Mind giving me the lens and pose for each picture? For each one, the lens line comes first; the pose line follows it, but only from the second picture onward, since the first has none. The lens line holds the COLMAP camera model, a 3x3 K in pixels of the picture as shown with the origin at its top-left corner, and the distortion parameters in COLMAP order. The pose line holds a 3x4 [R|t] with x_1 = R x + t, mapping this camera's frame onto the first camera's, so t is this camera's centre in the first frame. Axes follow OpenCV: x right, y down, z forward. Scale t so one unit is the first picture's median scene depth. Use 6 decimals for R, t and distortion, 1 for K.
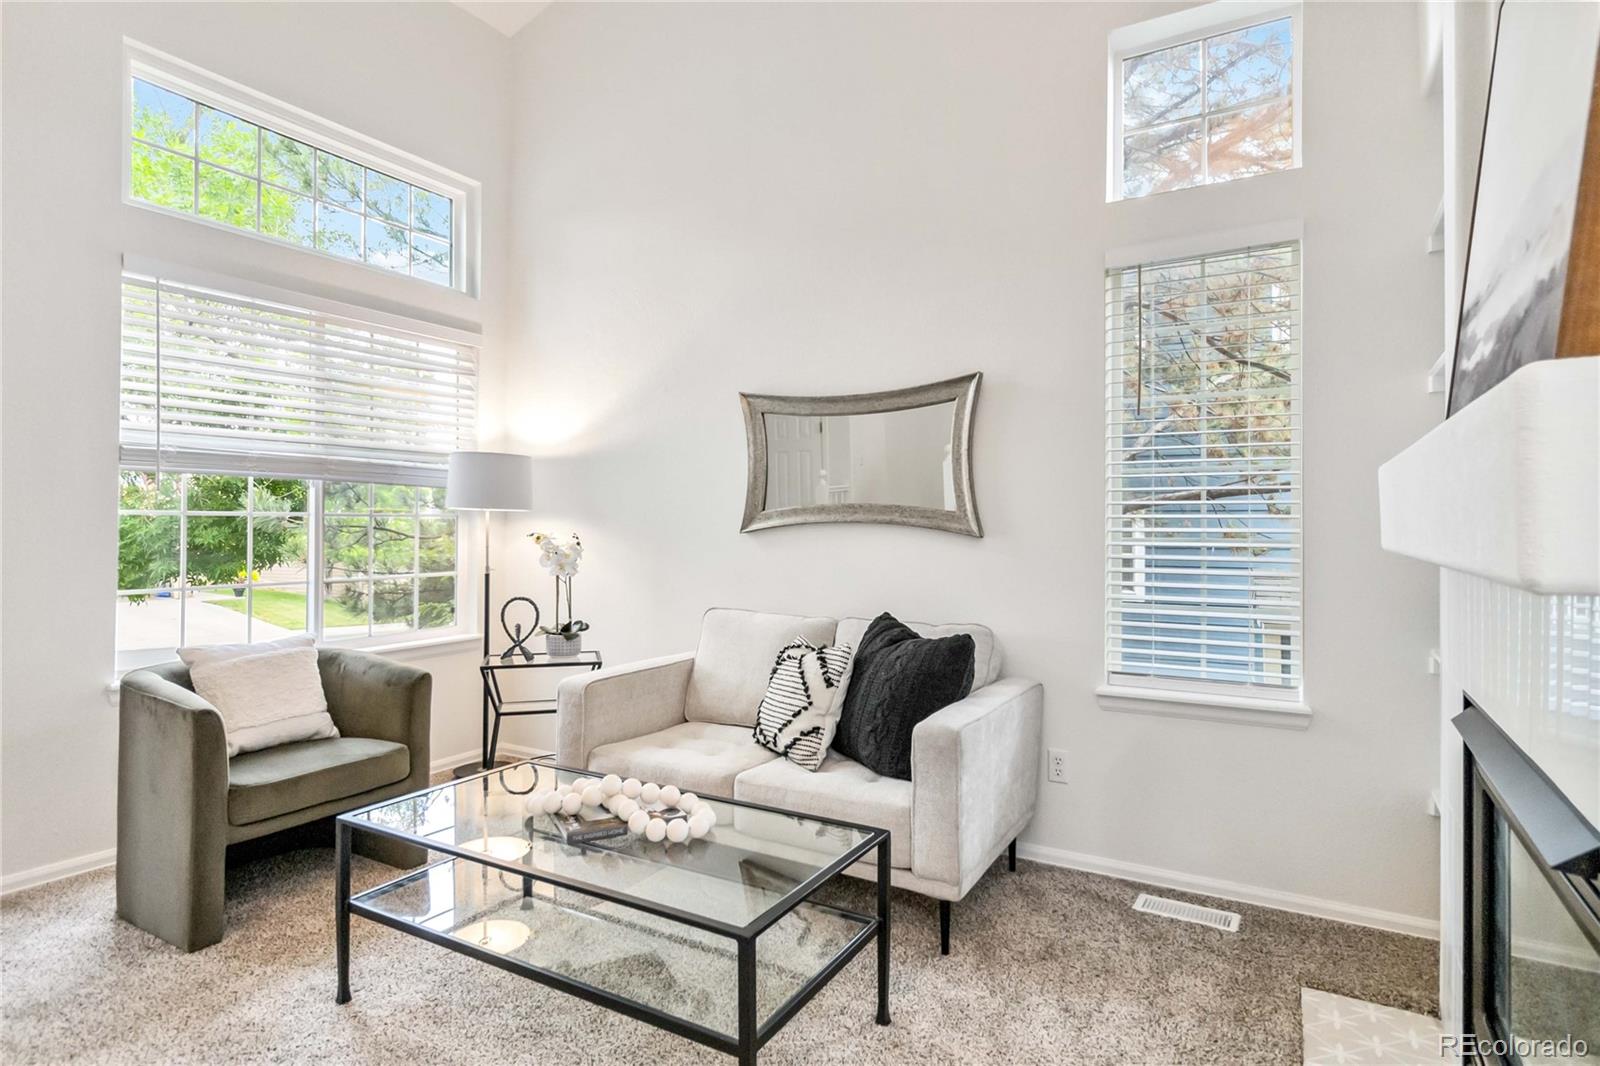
lens RADIAL K [[859.4, 0, 800.6], [0, 859.4, 514.4], [0, 0, 1]] dist [-0.000339, 0.000007]
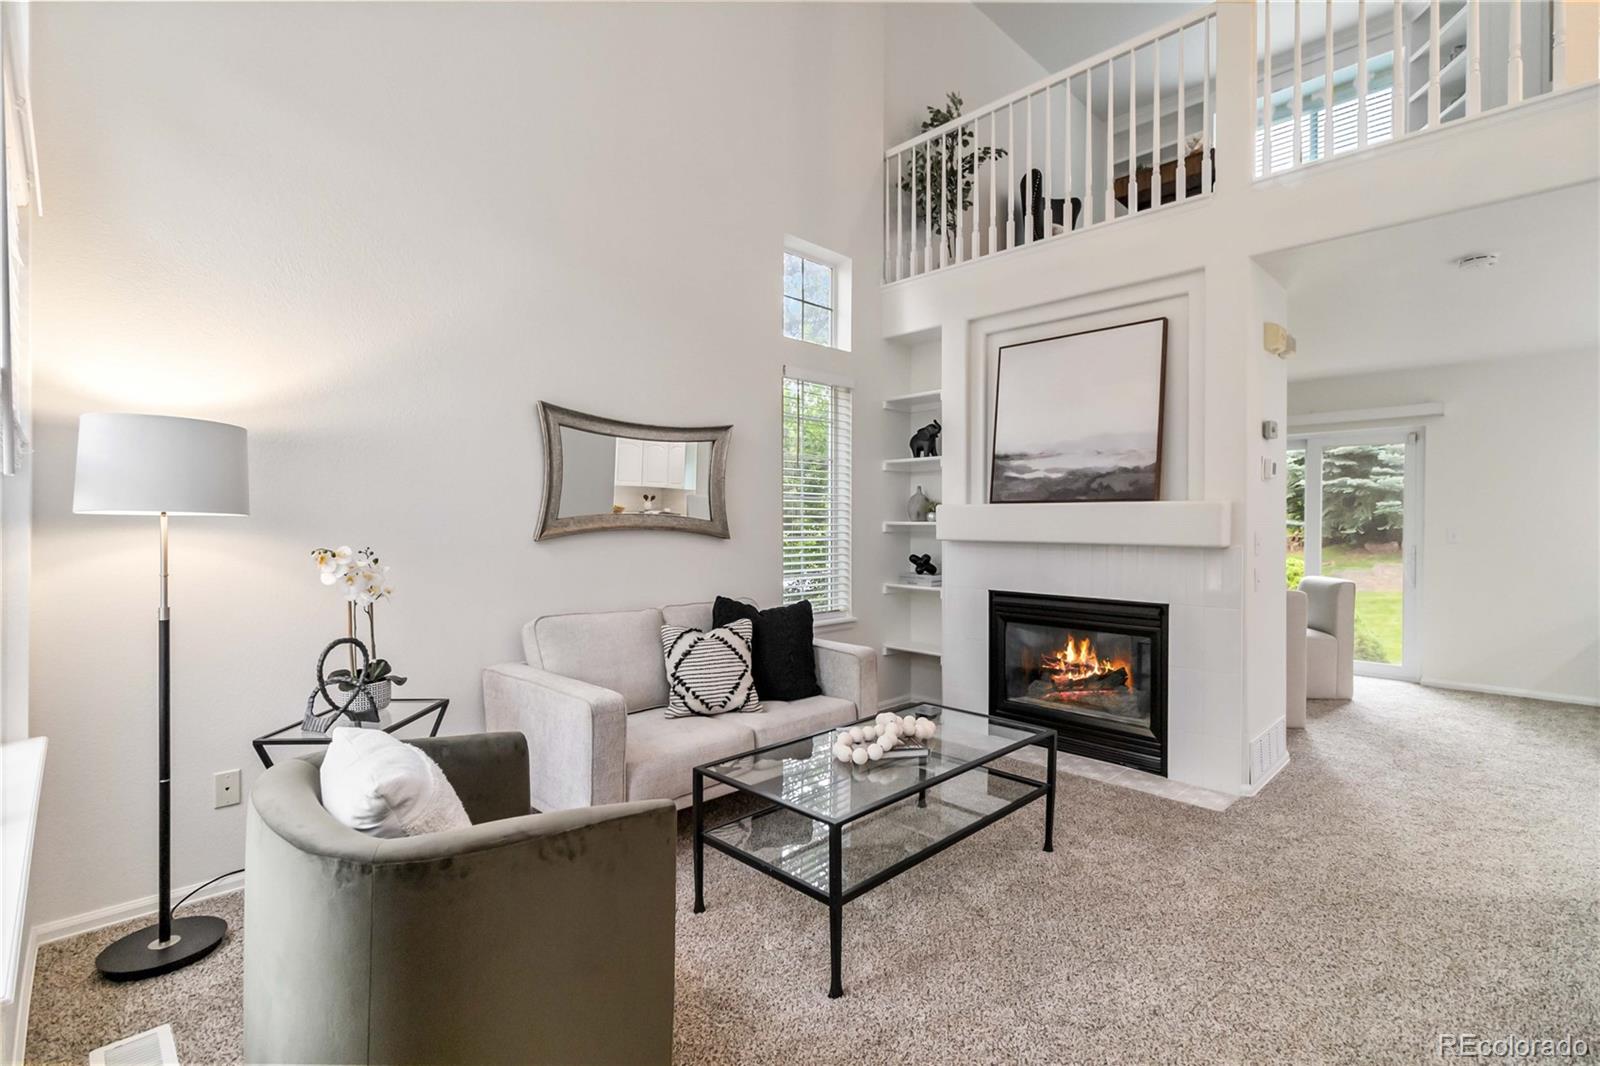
lens RADIAL K [[734.3, 0, 807.6], [0, 734.3, 525.2], [0, 0, 1]] dist [0.000277, 0.000162]
pose [[0.262228, -0.004046, 0.964998, -0.932258], [-0.006598, 0.999960, 0.005986, -0.004646], [-0.964984, -0.007937, 0.262190, 0.540476]]
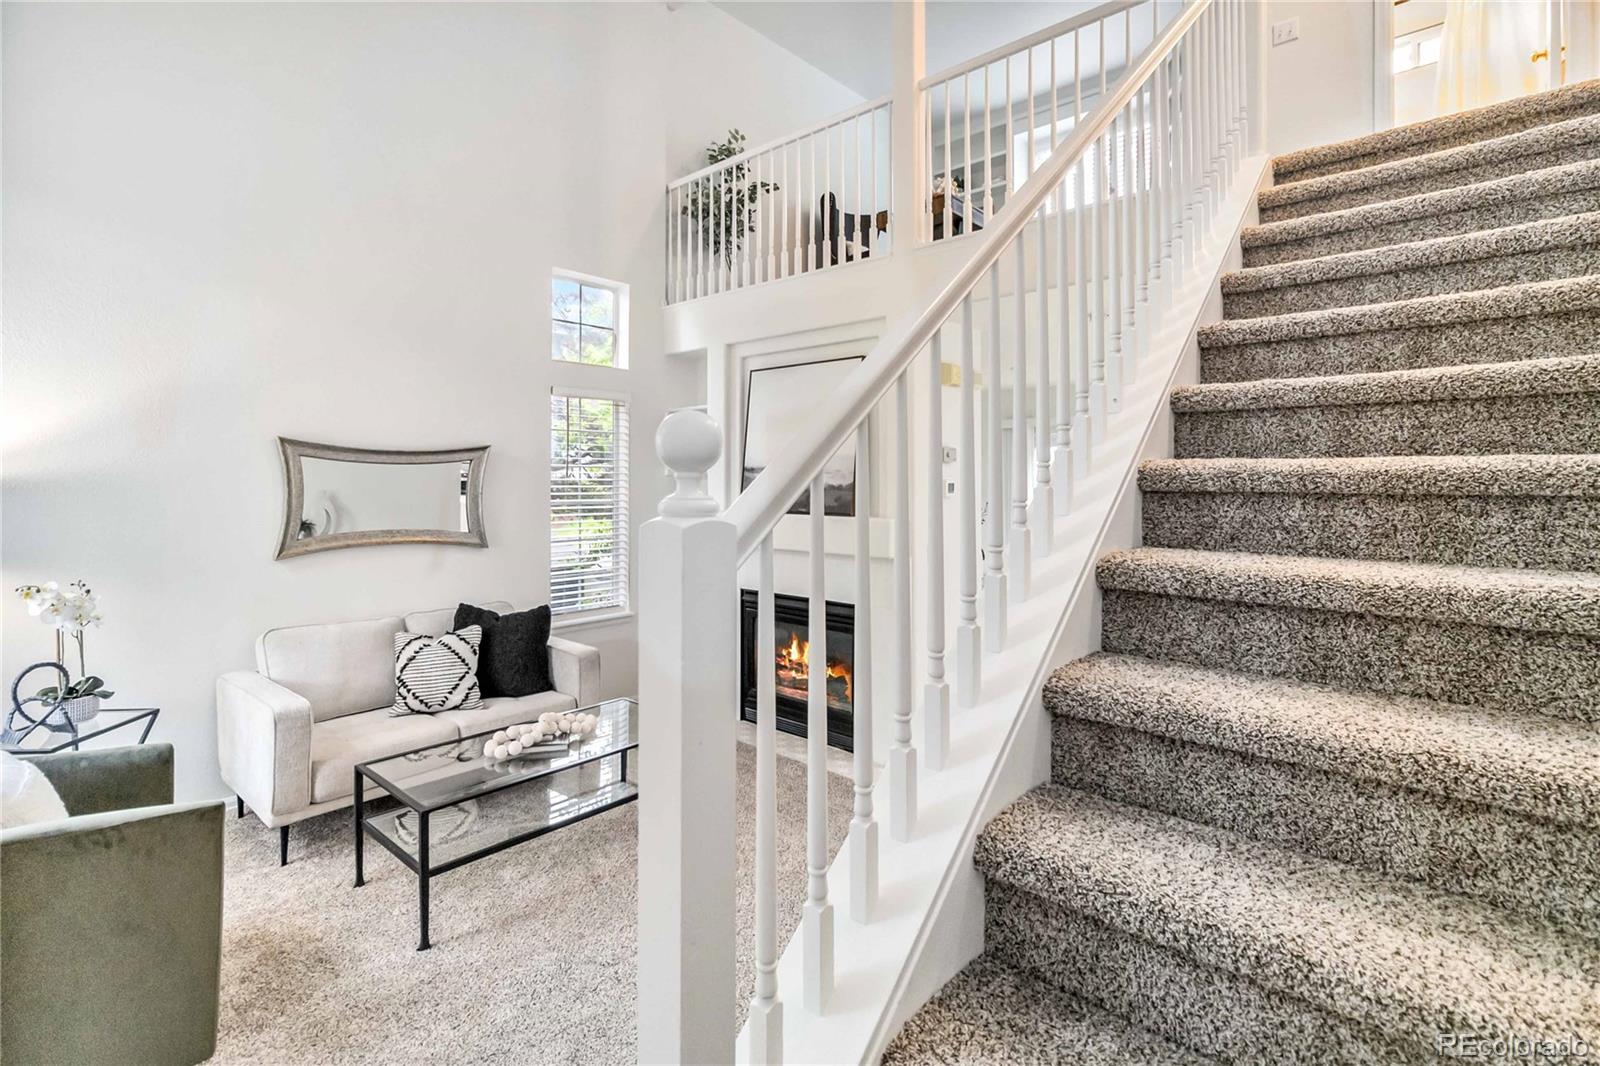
lens RADIAL K [[756.0, 0, 803.4], [0, 756.0, 475.3], [0, 0, 1]] dist [-0.001862, -0.000365]
pose [[0.203253, 0.008430, 0.979090, -1.032048], [-0.004674, 0.999960, -0.007640, -0.098479], [-0.979115, -0.003023, 0.203284, 0.137973]]
